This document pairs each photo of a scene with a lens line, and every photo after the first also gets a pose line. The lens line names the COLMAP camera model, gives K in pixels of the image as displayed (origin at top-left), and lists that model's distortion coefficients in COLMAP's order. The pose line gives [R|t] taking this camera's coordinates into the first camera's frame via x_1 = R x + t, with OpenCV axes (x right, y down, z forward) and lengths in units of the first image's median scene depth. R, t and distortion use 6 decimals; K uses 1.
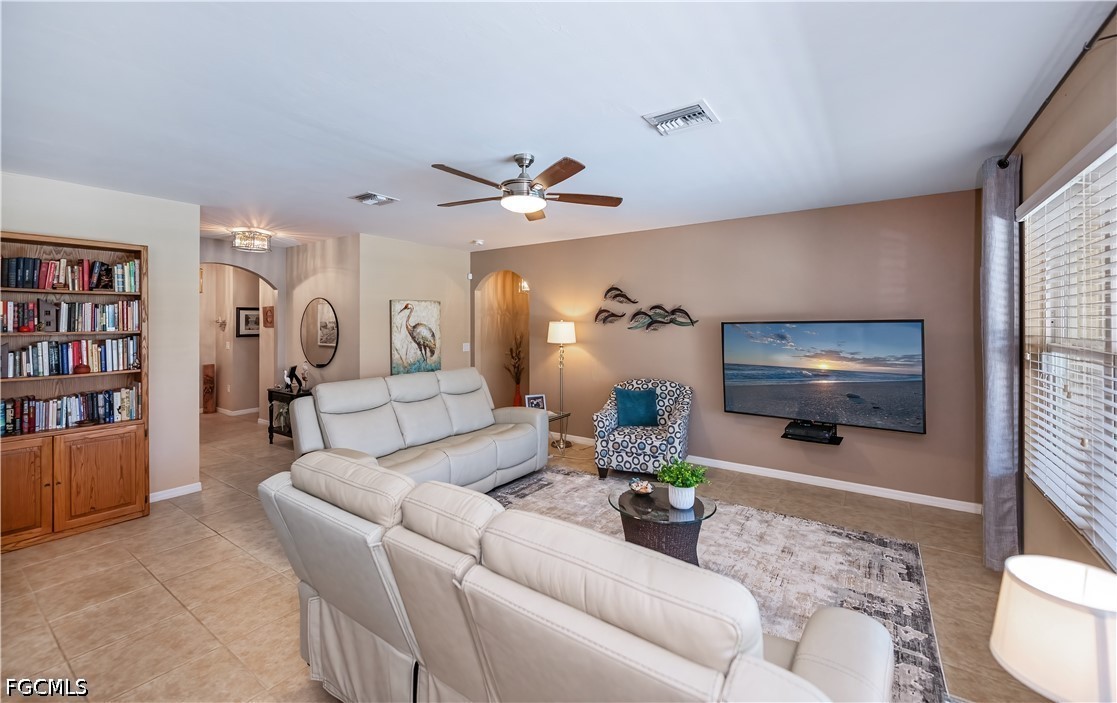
lens RADIAL K [[463.6, 0, 556.0], [0, 463.6, 322.1], [0, 0, 1]] dist [0.001040, 0.000037]
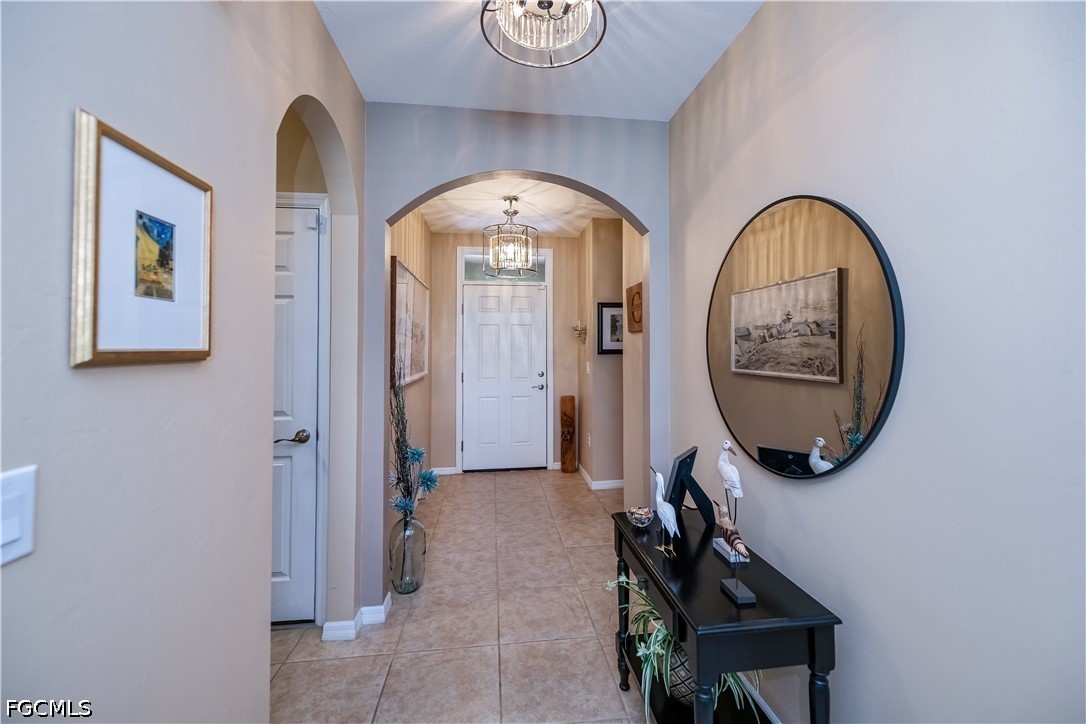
lens RADIAL K [[439.2, 0, 540.0], [0, 439.2, 354.0], [0, 0, 1]] dist [0.000062, -0.006318]
pose [[0.663164, 0.012695, -0.748367, -0.561661], [0.003176, 0.999799, 0.019774, 0.036287], [0.748468, -0.015490, 0.662990, 1.000766]]
